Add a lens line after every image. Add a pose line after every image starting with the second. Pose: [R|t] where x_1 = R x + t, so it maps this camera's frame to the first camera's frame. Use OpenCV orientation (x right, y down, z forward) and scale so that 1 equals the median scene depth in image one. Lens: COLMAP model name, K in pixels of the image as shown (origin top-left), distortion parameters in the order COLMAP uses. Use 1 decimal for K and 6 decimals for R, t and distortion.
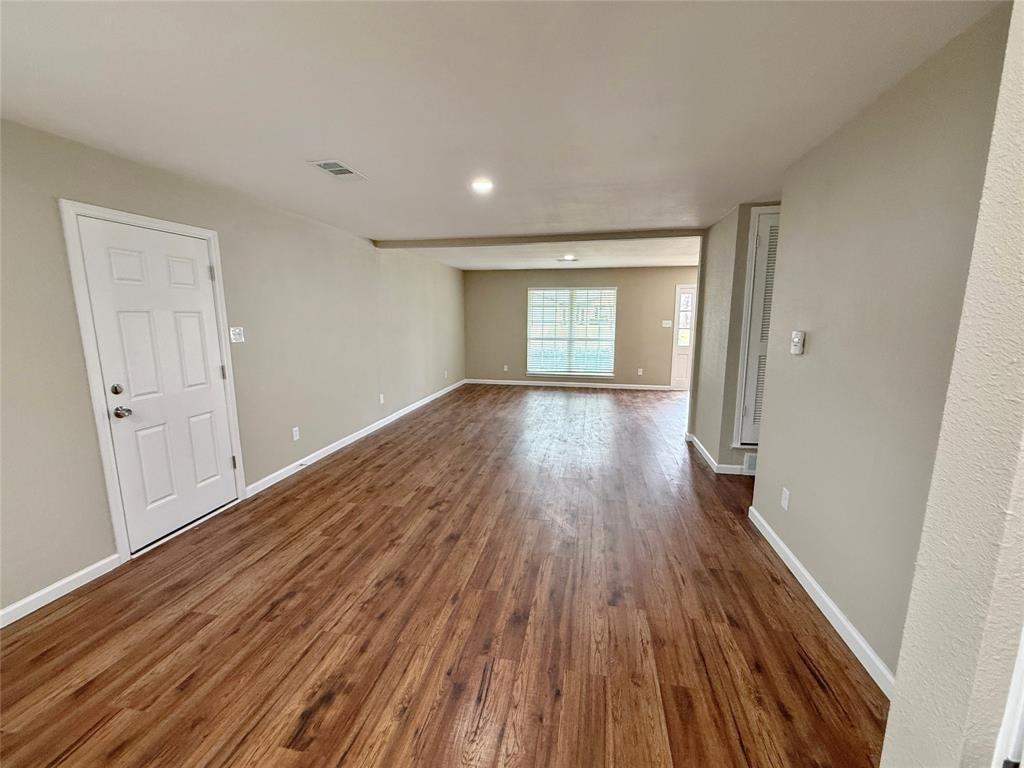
lens RADIAL K [[416.9, 0, 506.6], [0, 416.9, 384.0], [0, 0, 1]] dist [0.002318, 0.000182]
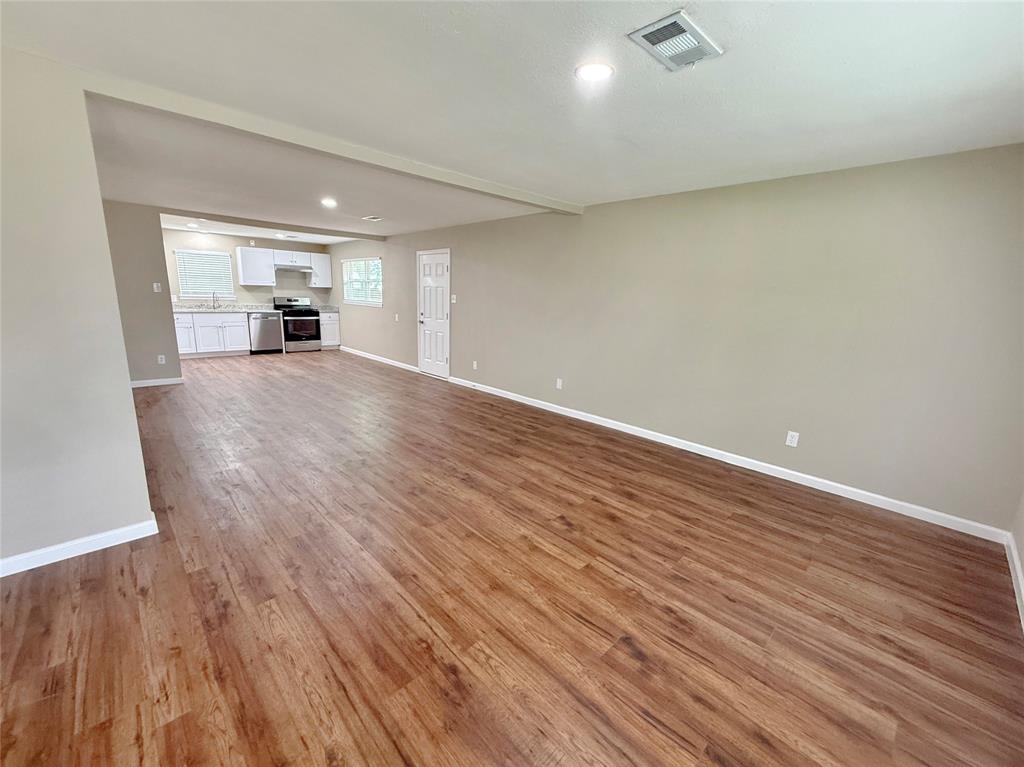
lens RADIAL K [[416.9, 0, 506.6], [0, 416.9, 383.5], [0, 0, 1]] dist [0.002318, 0.000182]
pose [[-0.565945, 0.159323, -0.808902, 0.507481], [-0.167241, 0.938565, 0.301871, -0.221775], [0.807302, 0.306124, -0.504531, 1.355604]]
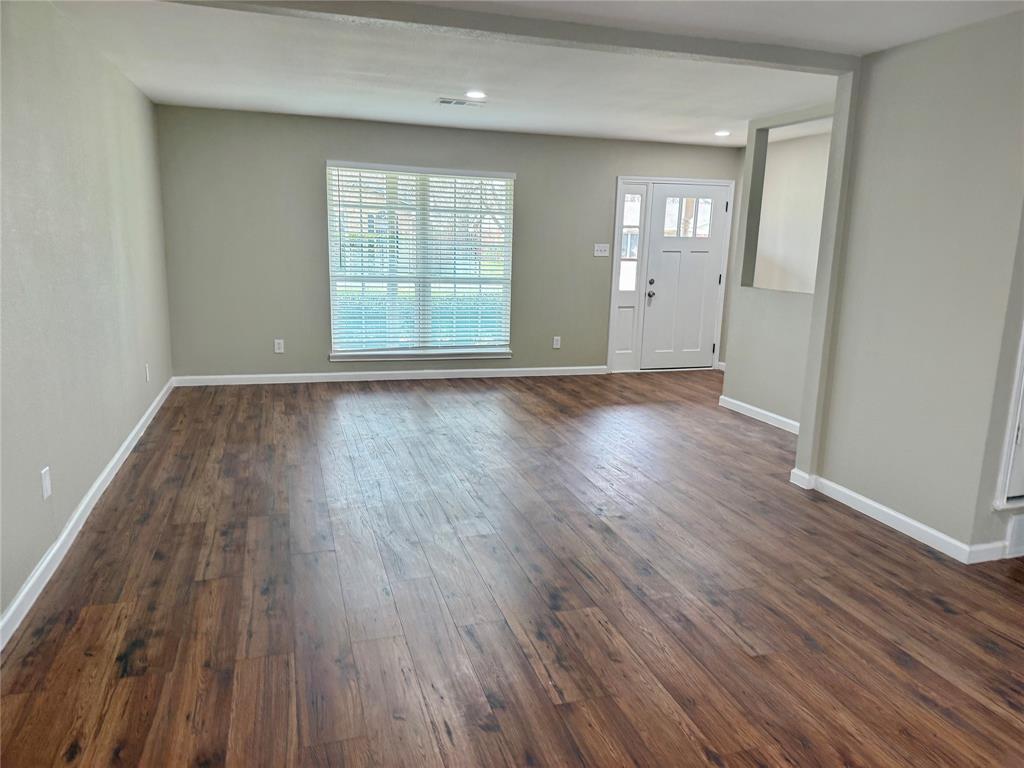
lens RADIAL K [[716.0, 0, 512.0], [0, 716.0, 384.0], [0, 0, 1]] dist [-0.000558, -0.001559]
pose [[0.869575, -0.074624, 0.488130, -0.248980], [0.049167, 0.996687, 0.064784, -0.054804], [-0.491347, -0.032334, 0.870363, 0.362615]]
